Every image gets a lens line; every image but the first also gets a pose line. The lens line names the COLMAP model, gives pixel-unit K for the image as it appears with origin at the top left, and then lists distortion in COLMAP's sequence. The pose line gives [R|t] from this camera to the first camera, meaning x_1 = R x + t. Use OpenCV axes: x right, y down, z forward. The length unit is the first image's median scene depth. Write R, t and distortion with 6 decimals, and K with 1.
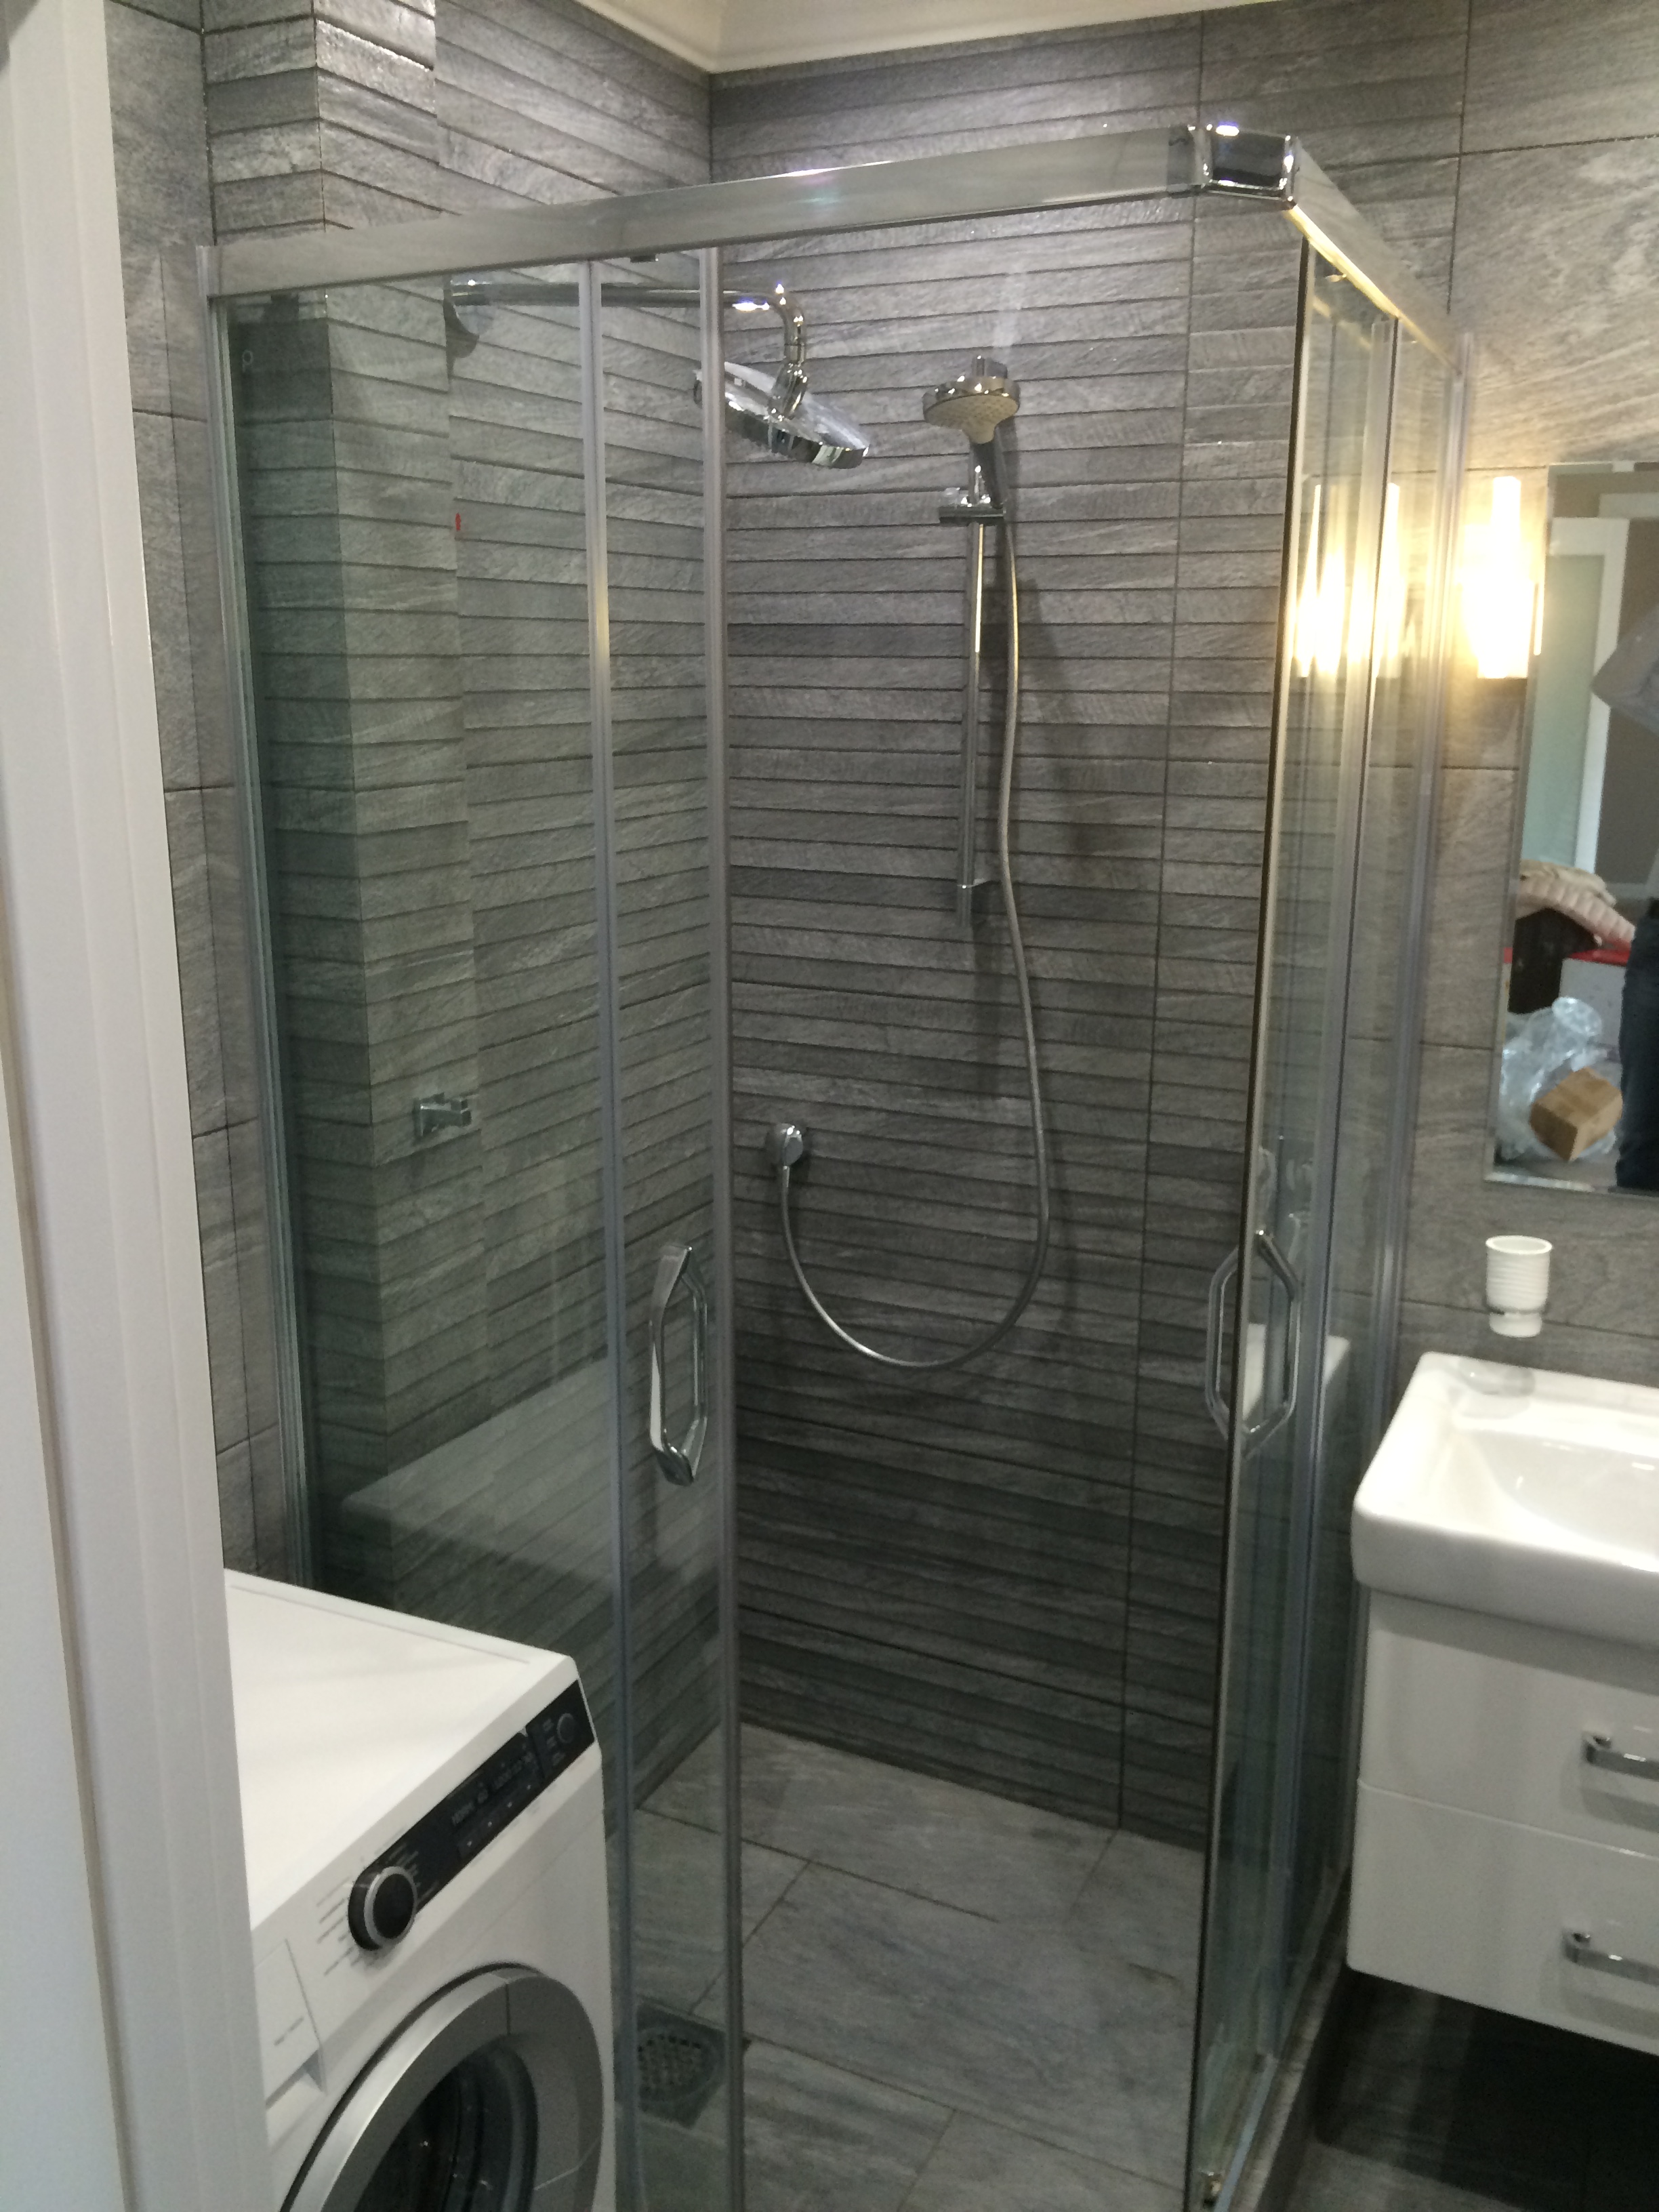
lens RADIAL K [[1859.8, 0, 836.8], [0, 1859.8, 1110.8], [0, 0, 1]] dist [0.089250, -0.140369]
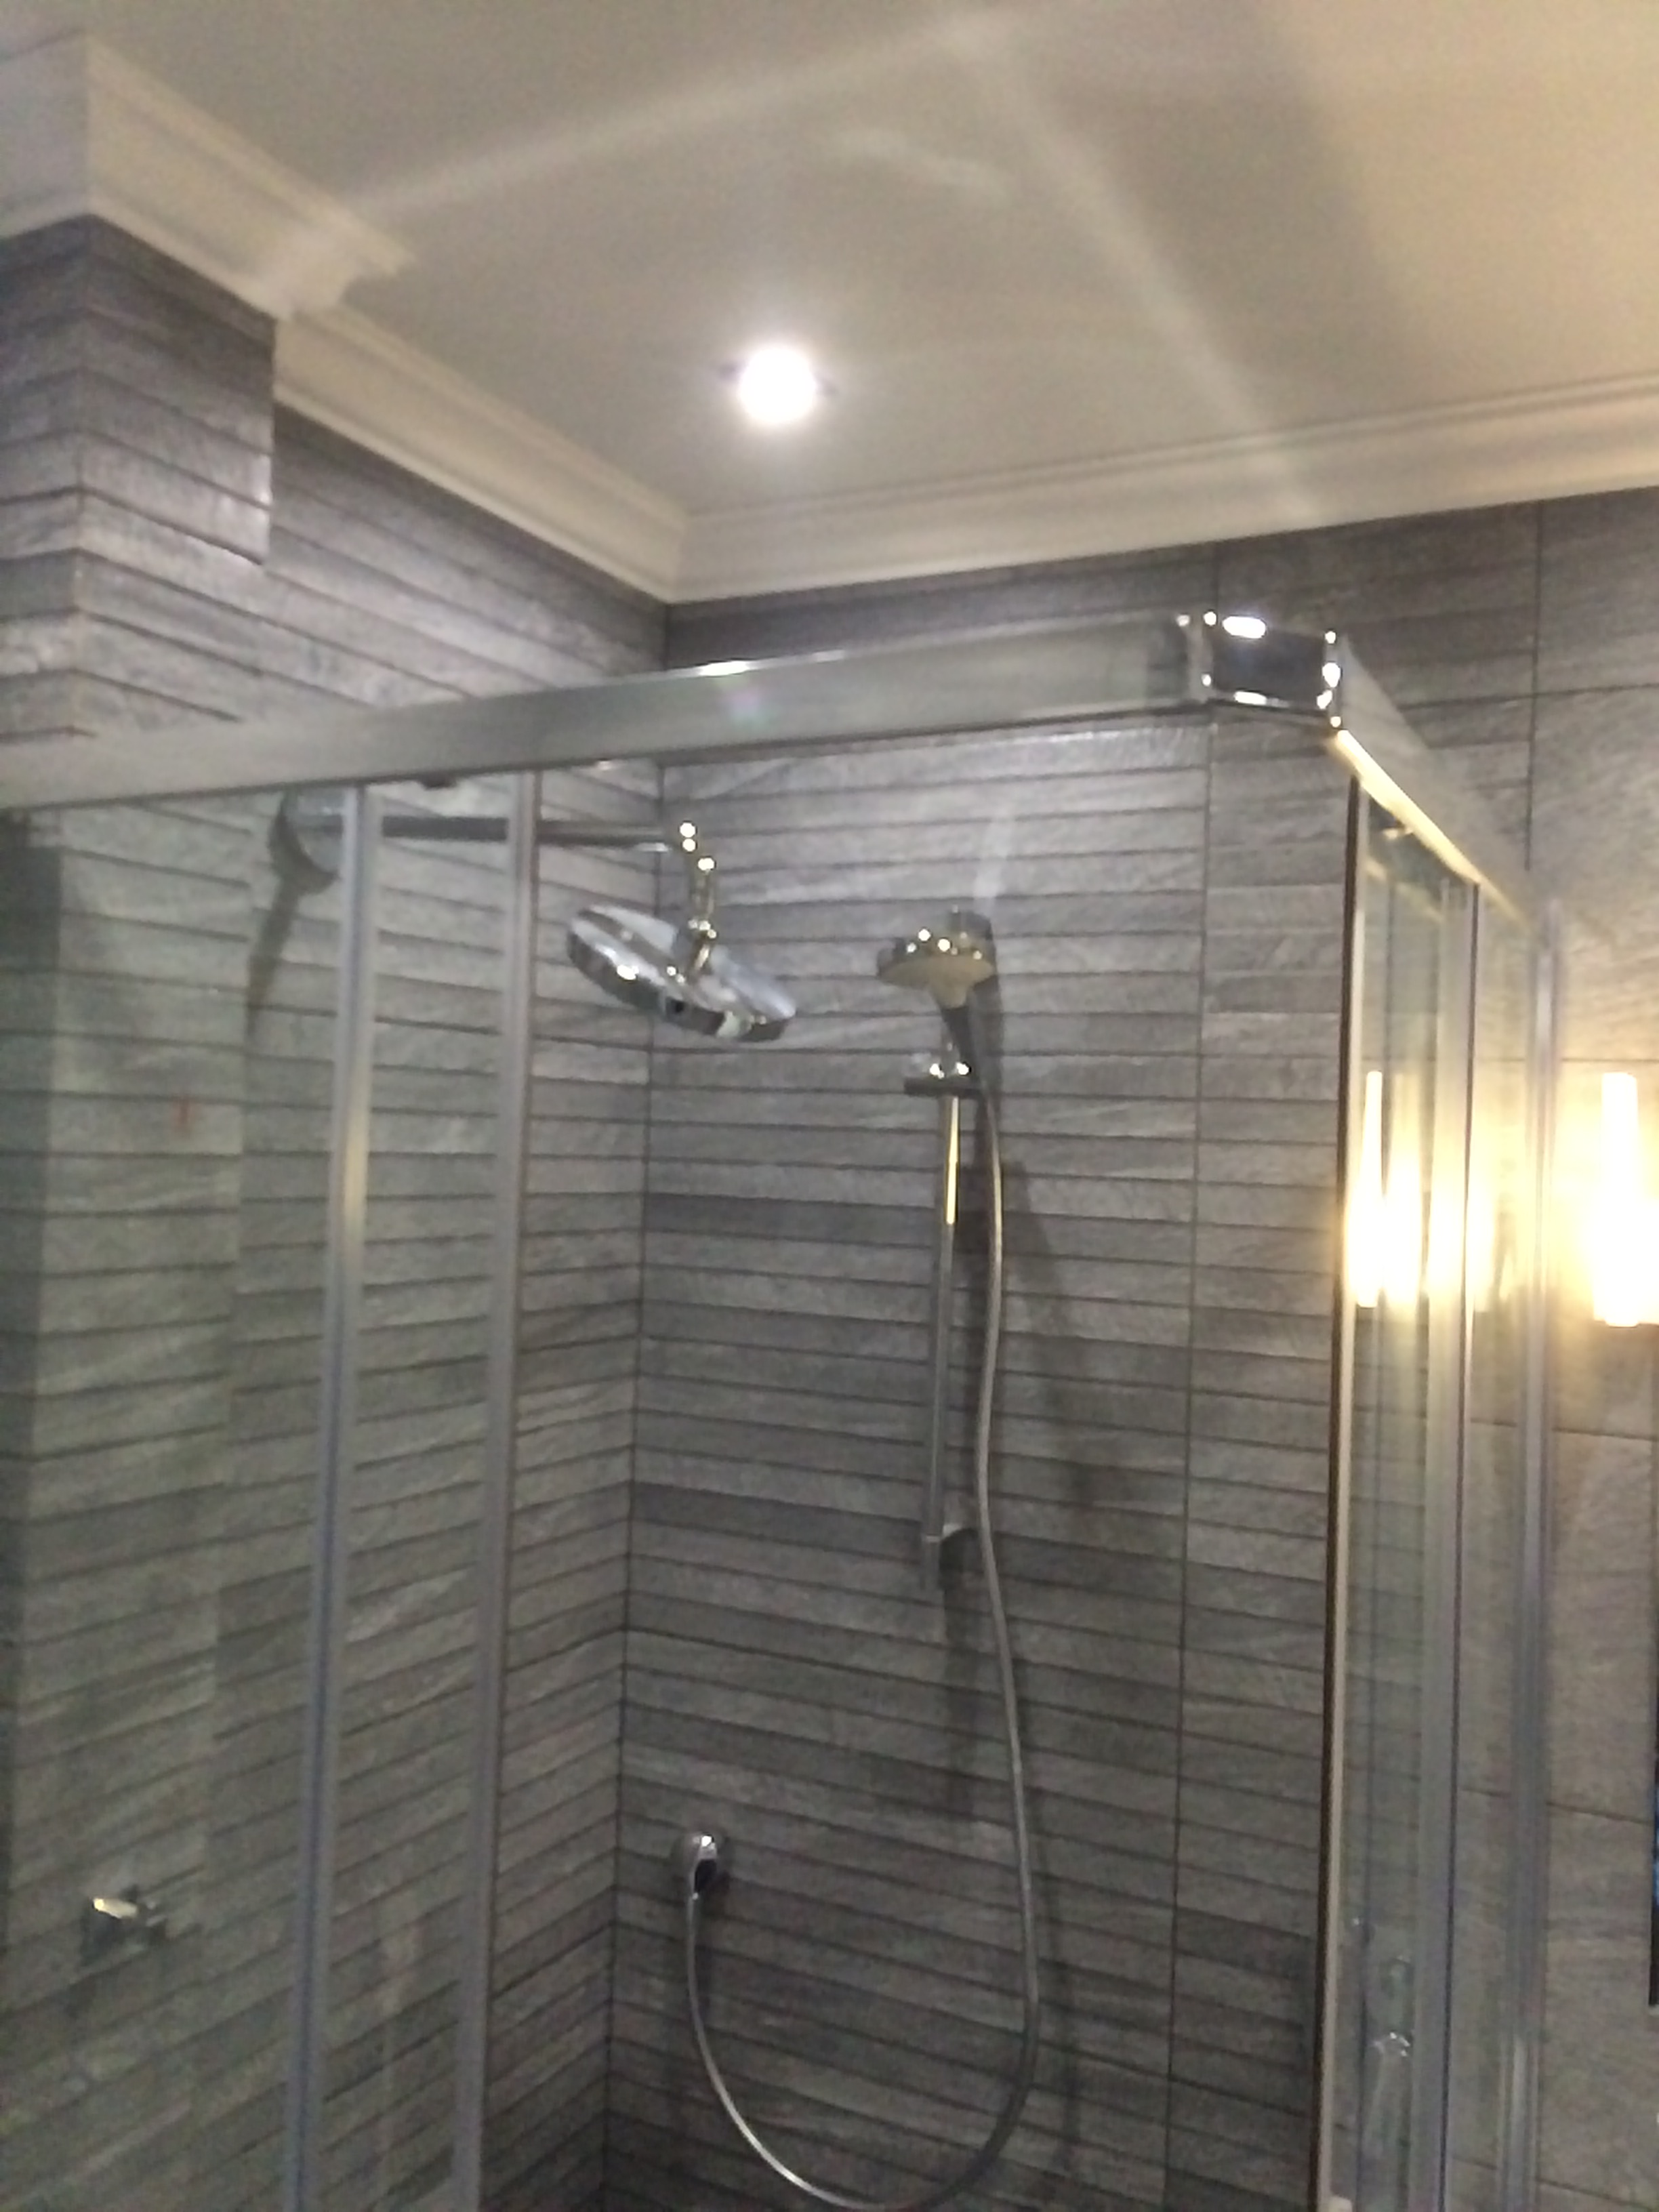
lens RADIAL K [[1859.8, 0, 822.1], [0, 1859.8, 1122.9], [0, 0, 1]] dist [0.089250, -0.140369]
pose [[0.998940, 0.030227, -0.034704, 0.050630], [-0.038013, 0.966994, -0.251949, -0.101032], [0.025942, 0.253001, 0.967118, 0.228480]]
